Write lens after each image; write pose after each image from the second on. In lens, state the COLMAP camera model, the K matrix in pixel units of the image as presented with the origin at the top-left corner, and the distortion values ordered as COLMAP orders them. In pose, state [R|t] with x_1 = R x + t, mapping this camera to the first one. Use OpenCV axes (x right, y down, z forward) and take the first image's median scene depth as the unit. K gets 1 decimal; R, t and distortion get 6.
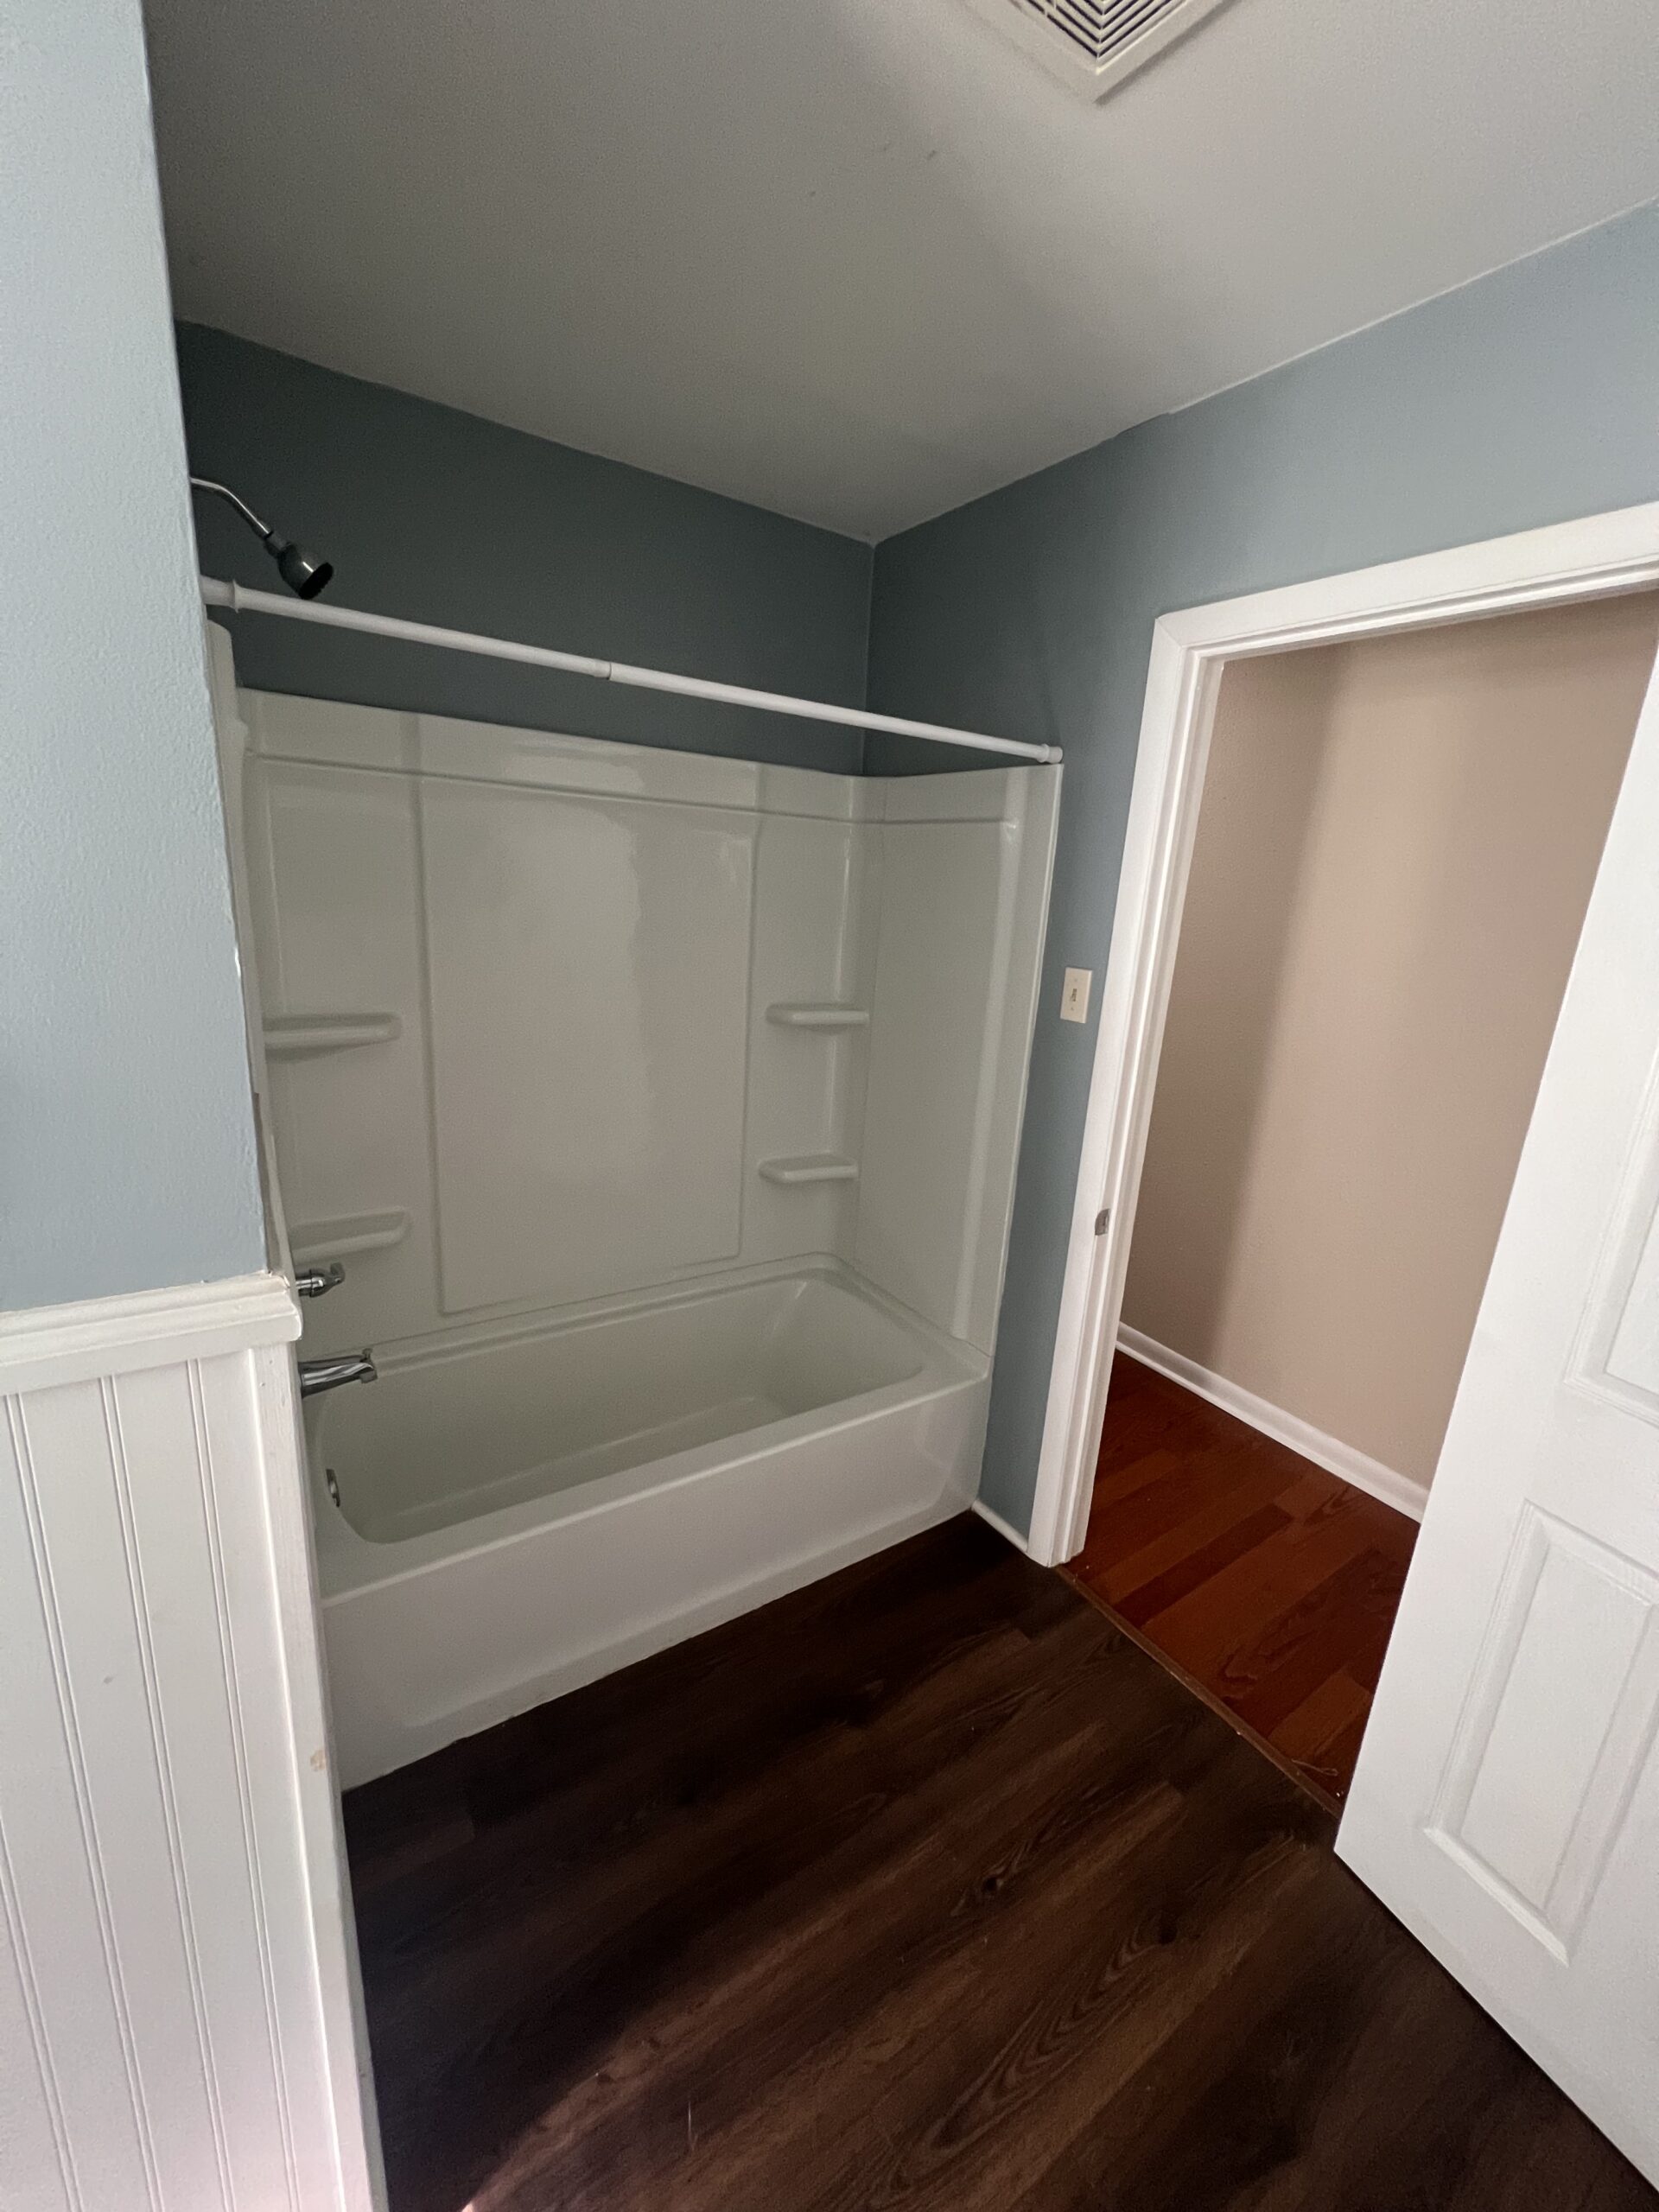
lens RADIAL K [[883.9, 0, 831.2], [0, 883.9, 1092.9], [0, 0, 1]] dist [-0.000191, -0.000123]
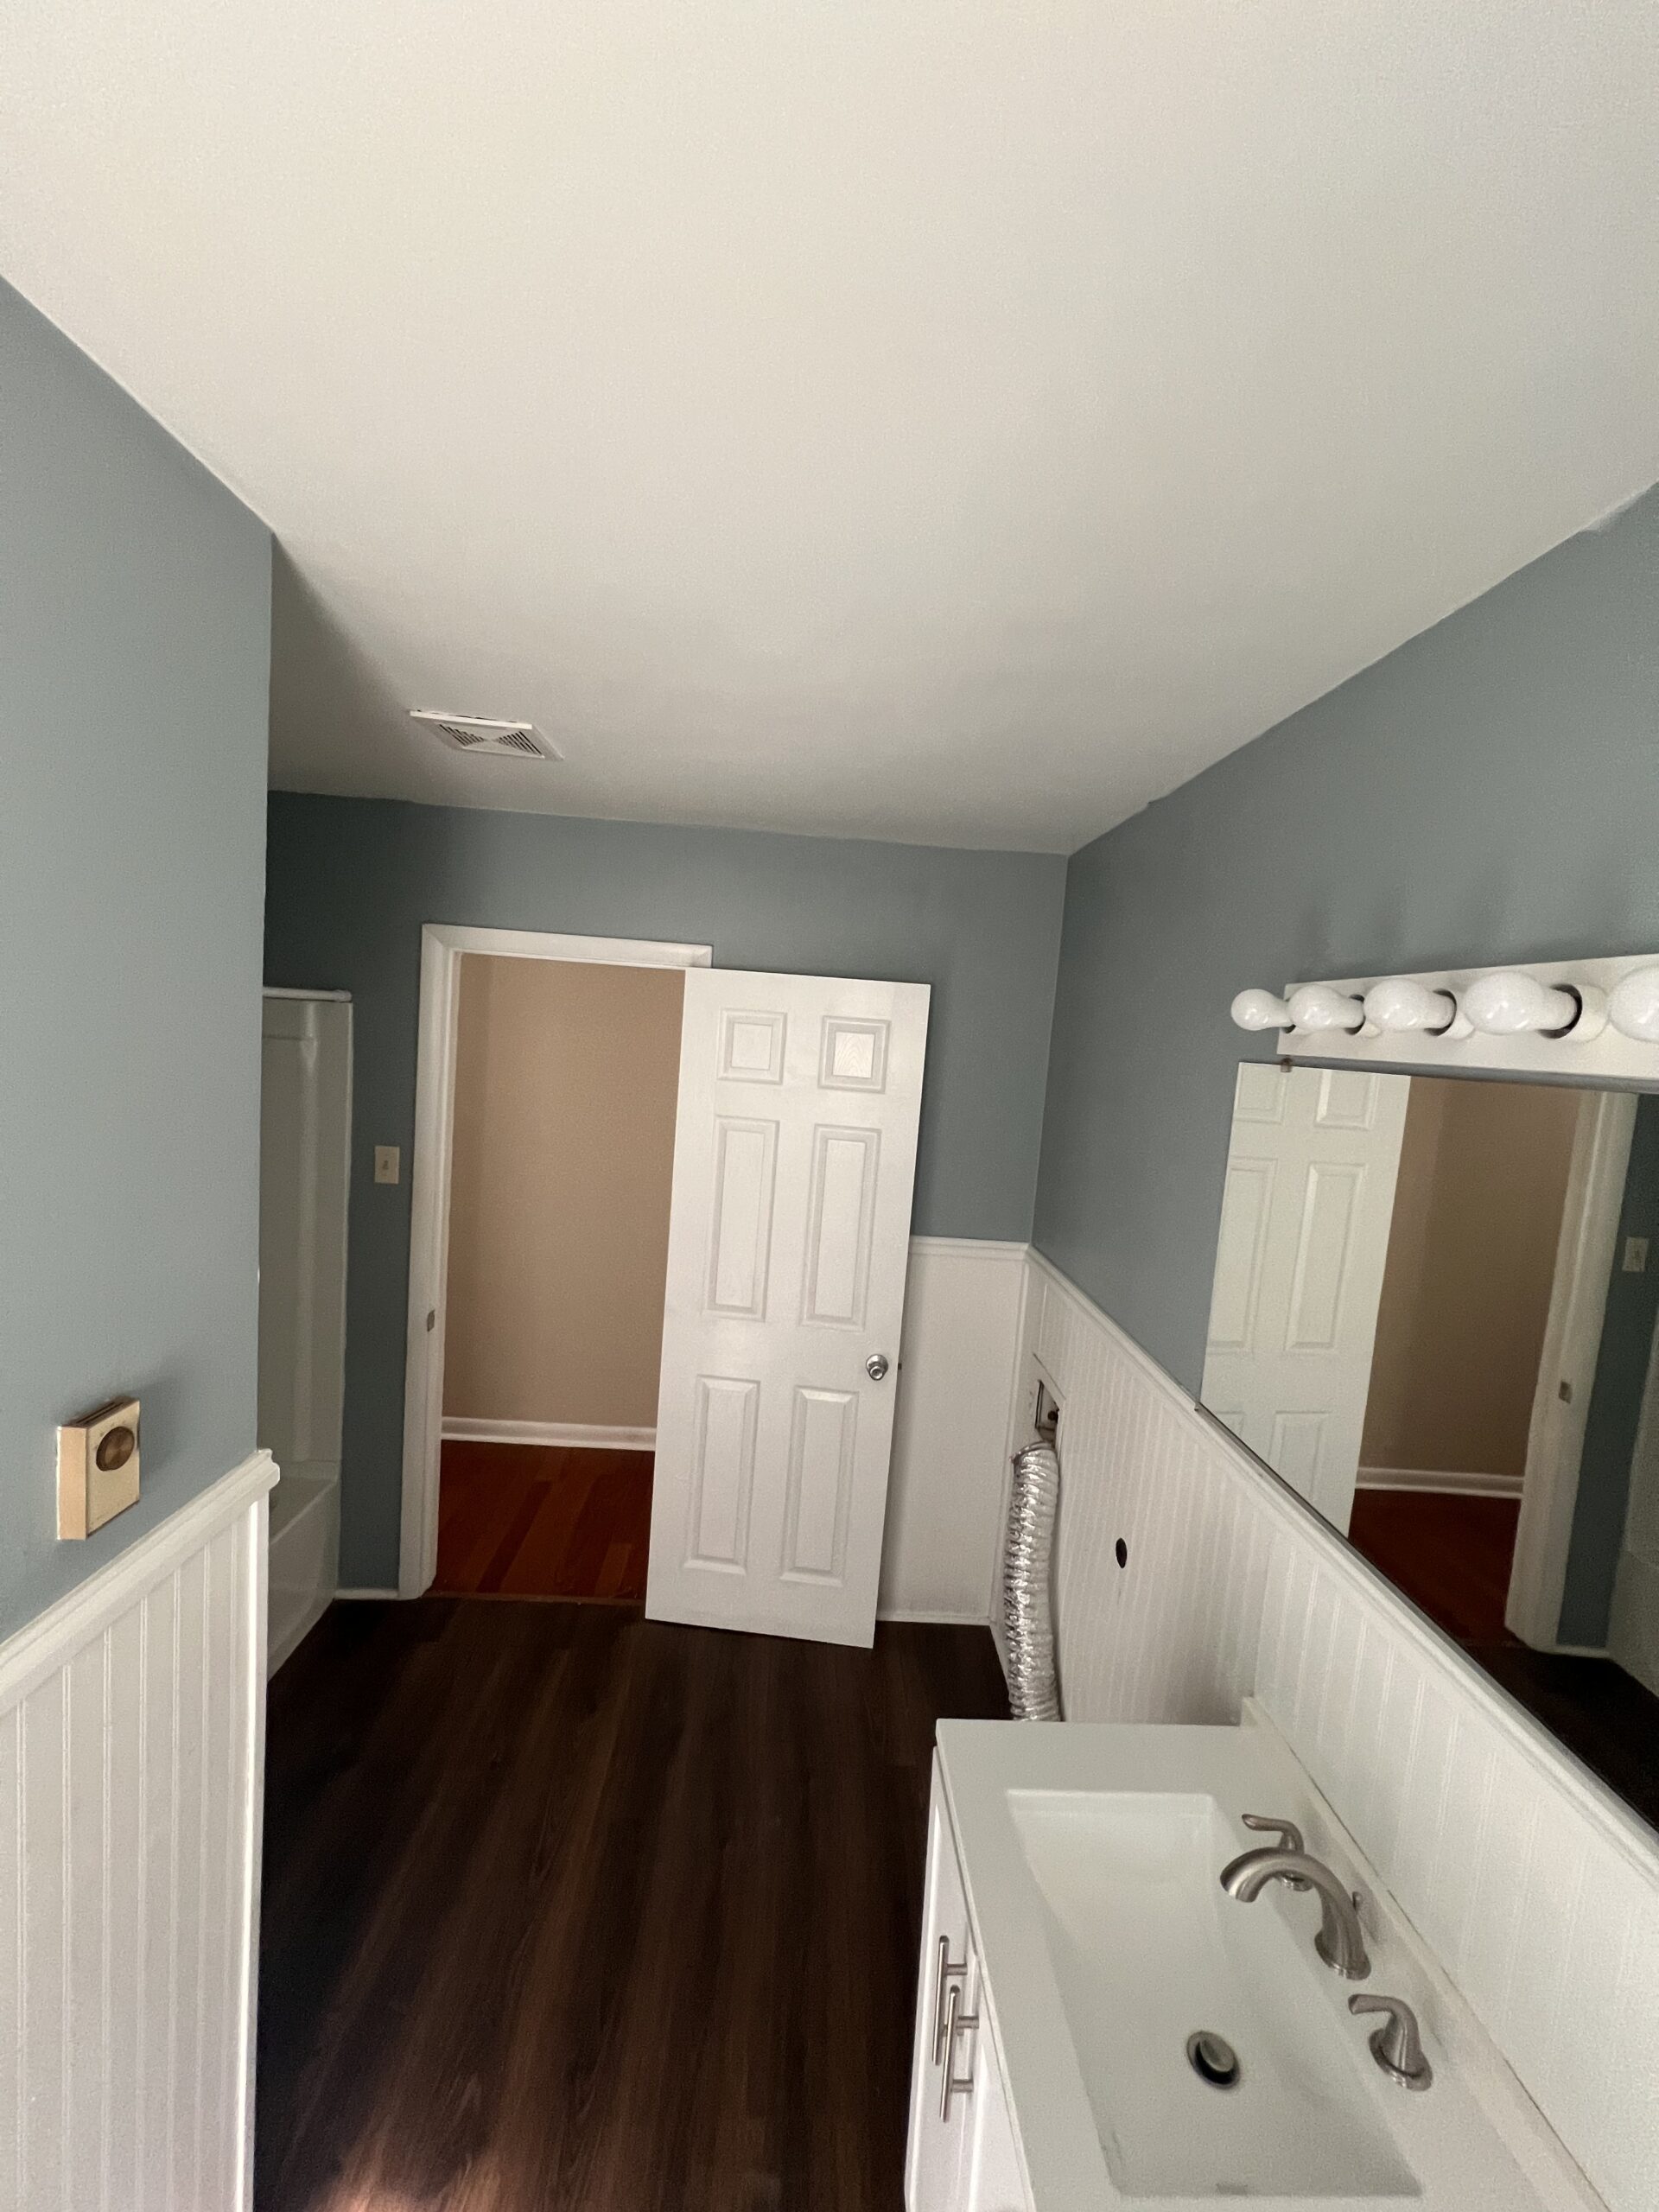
lens RADIAL K [[883.9, 0, 833.2], [0, 883.9, 1105.8], [0, 0, 1]] dist [-0.000191, -0.000123]
pose [[0.524437, -0.101076, 0.845428, -0.533156], [0.166265, 0.985971, 0.014740, -0.109973], [-0.835058, 0.132835, 0.533885, -0.346433]]
